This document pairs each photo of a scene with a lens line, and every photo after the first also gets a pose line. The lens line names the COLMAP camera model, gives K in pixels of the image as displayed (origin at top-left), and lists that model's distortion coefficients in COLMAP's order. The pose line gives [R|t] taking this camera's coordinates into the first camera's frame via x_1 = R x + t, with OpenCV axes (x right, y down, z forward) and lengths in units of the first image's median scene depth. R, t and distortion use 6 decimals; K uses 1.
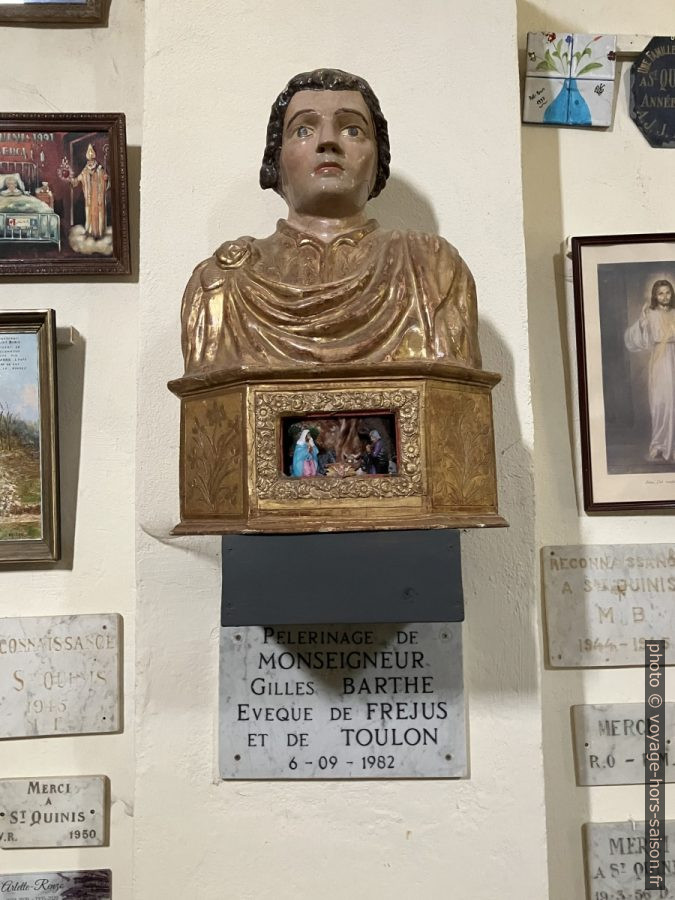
lens RADIAL K [[799.2, 0, 335.9], [0, 799.2, 429.4], [0, 0, 1]] dist [0.012190, 0.005903]
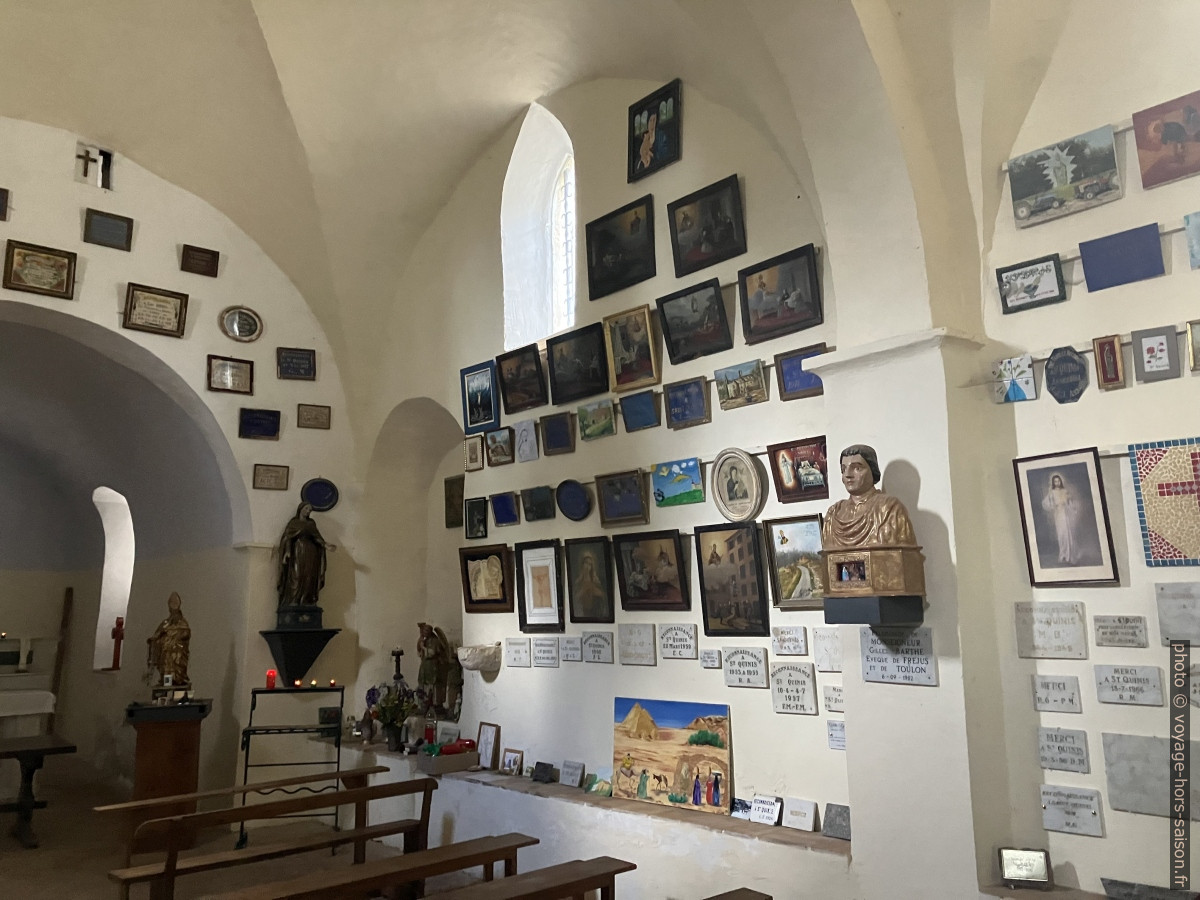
lens RADIAL K [[987.0, 0, 602.1], [0, 987.0, 442.6], [0, 0, 1]] dist [0.032487, -0.030101]
pose [[0.612606, -0.122349, -0.780861, 2.199120], [0.111564, 0.991440, -0.067818, -0.290546], [0.782475, -0.045571, 0.621012, -1.963336]]
